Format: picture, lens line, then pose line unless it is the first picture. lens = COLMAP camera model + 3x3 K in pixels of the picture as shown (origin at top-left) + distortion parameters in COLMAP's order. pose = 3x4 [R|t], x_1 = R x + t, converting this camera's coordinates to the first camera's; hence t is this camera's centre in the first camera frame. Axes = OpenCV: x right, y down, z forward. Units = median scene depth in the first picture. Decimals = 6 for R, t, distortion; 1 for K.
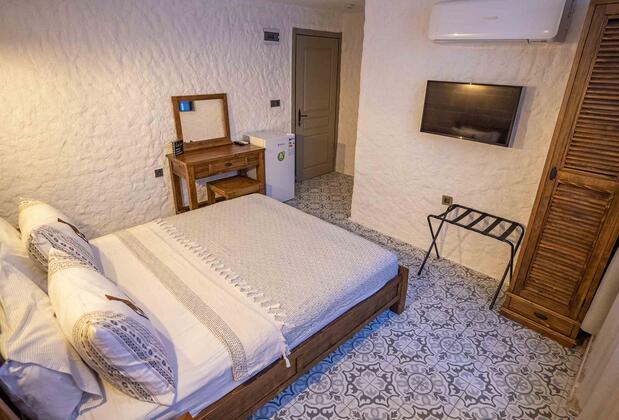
lens RADIAL K [[330.4, 0, 310.2], [0, 330.4, 223.9], [0, 0, 1]] dist [-0.039810, 0.000424]
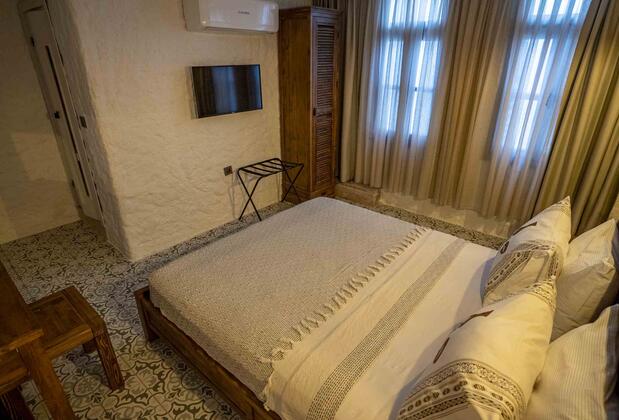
lens RADIAL K [[341.3, 0, 309.5], [0, 341.3, 210.0], [0, 0, 1]] dist [-0.003565, -0.000326]
pose [[-0.101259, -0.415171, 0.904091, -0.801543], [0.432188, 0.800174, 0.415856, -0.361096], [-0.896081, 0.432846, 0.098407, 0.756955]]
